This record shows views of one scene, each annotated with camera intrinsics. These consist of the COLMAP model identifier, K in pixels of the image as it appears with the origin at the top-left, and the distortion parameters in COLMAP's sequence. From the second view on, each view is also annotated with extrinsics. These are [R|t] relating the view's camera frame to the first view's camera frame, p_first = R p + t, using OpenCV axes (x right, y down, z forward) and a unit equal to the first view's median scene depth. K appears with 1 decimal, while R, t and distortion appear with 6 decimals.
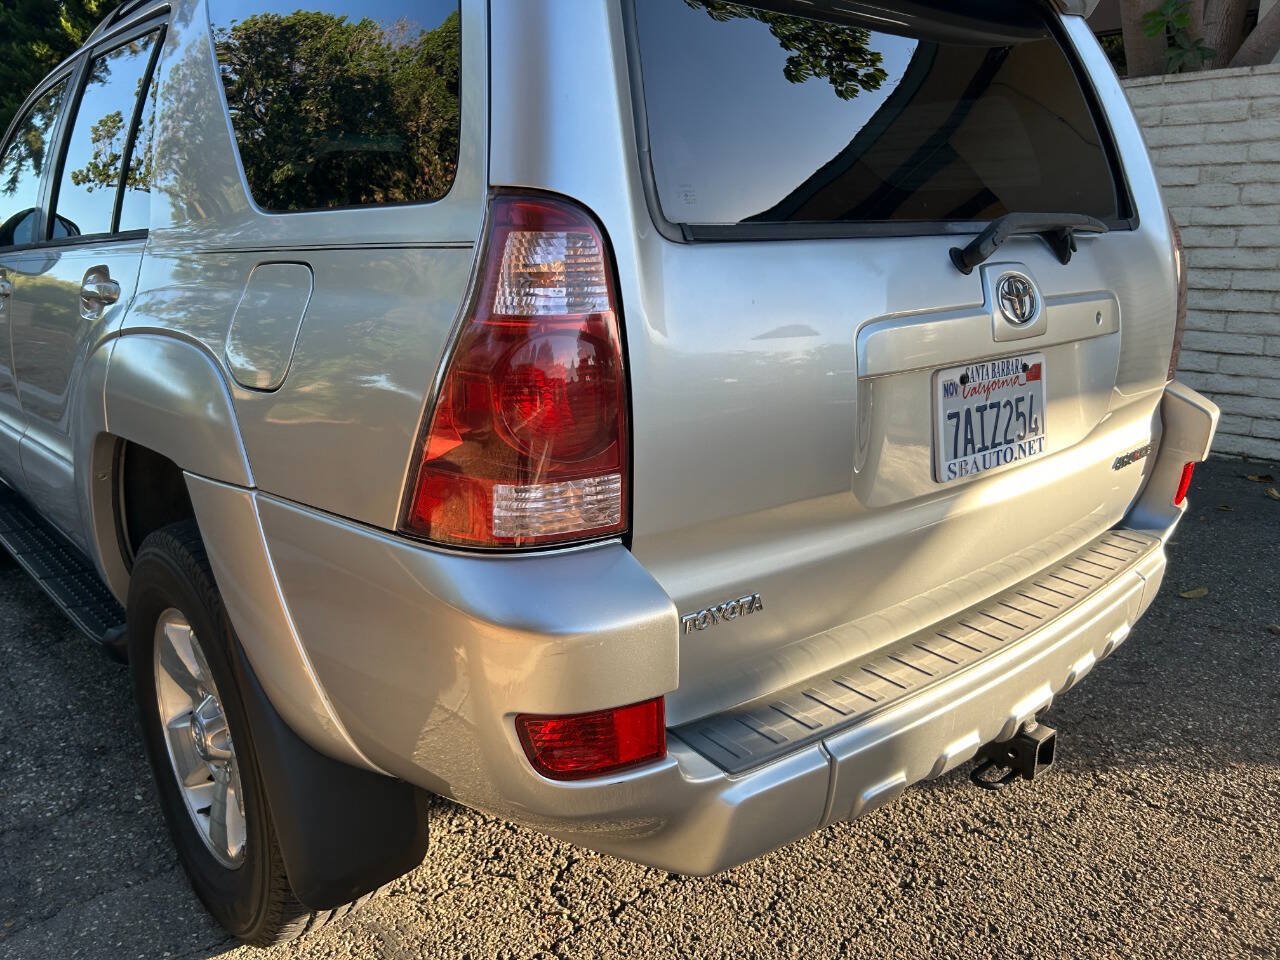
lens RADIAL K [[970.5, 0, 632.2], [0, 970.5, 476.4], [0, 0, 1]] dist [0.050003, -0.058504]
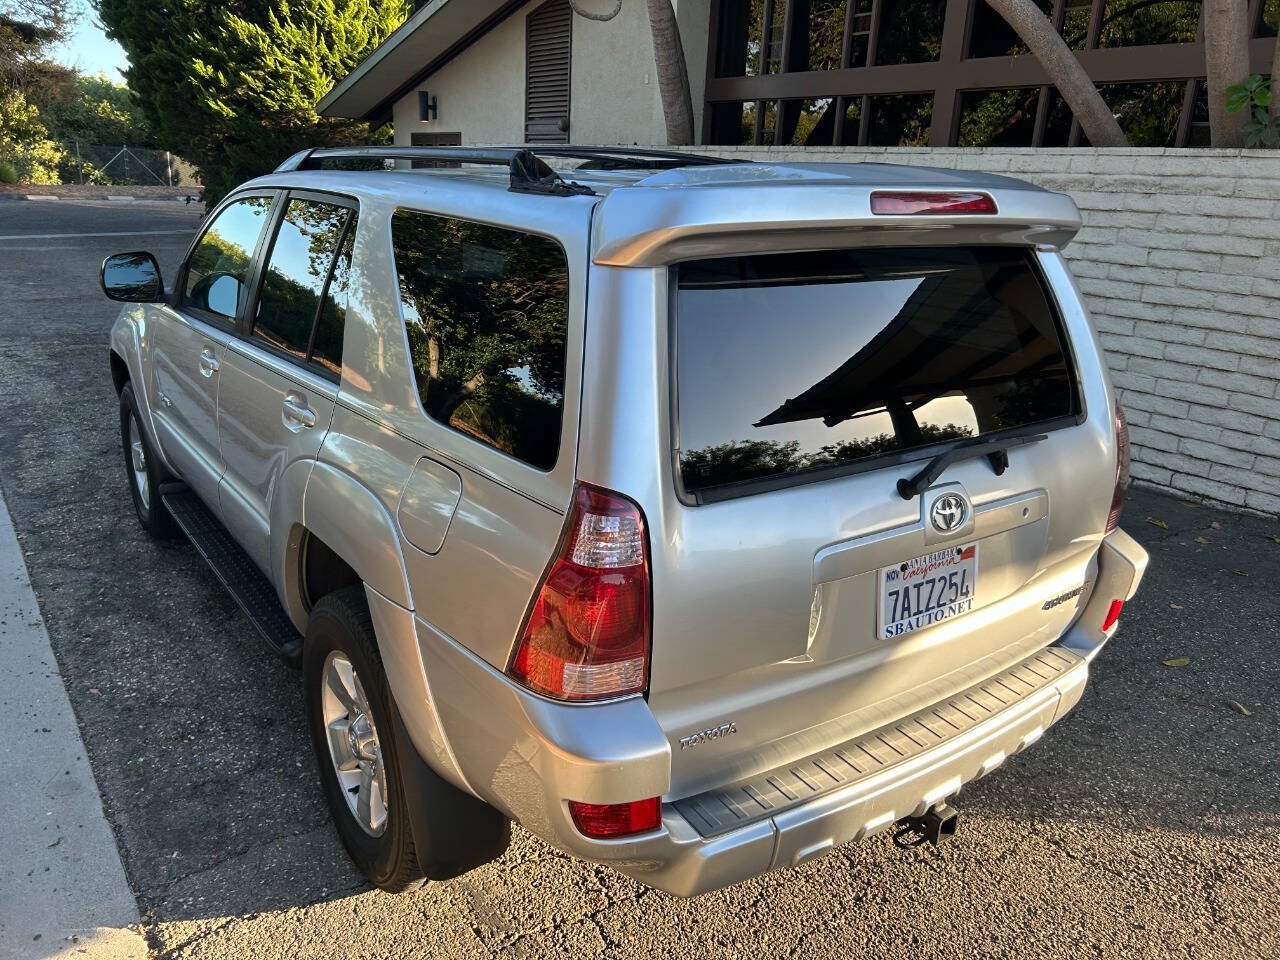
lens RADIAL K [[970.5, 0, 639.2], [0, 970.5, 477.7], [0, 0, 1]] dist [0.050003, -0.058504]
pose [[0.993532, 0.077308, -0.083173, 0.060465], [-0.072086, 0.995339, 0.064060, -0.267266], [0.087737, -0.057651, 0.994474, -0.392454]]
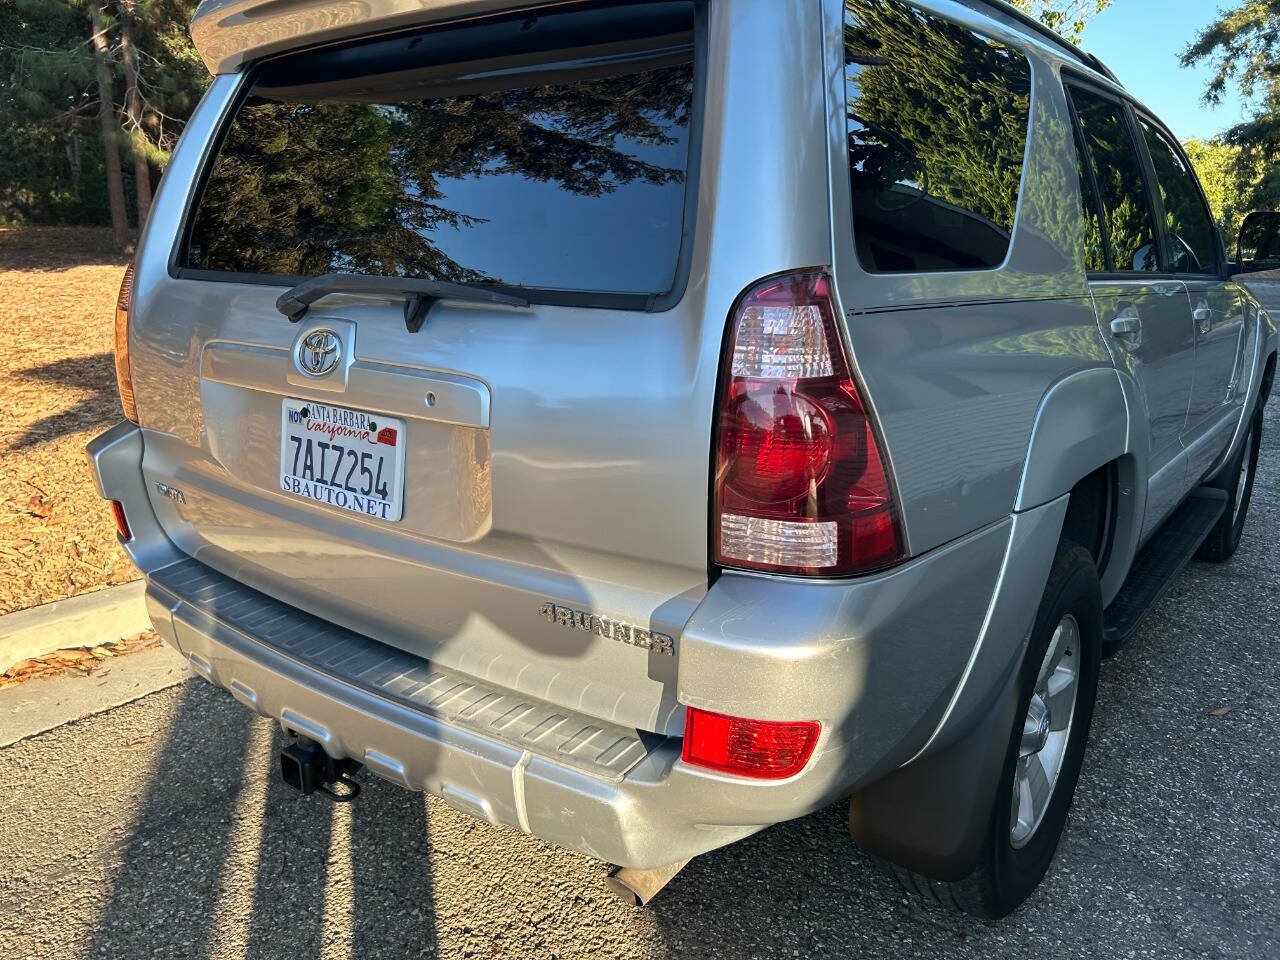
lens RADIAL K [[970.5, 0, 630.6], [0, 970.5, 476.9], [0, 0, 1]] dist [0.050003, -0.058504]
pose [[0.184899, 0.251145, -0.950126, 1.410232], [-0.251989, 0.946589, 0.201172, -0.329205], [0.949902, 0.202225, 0.238309, 1.013859]]
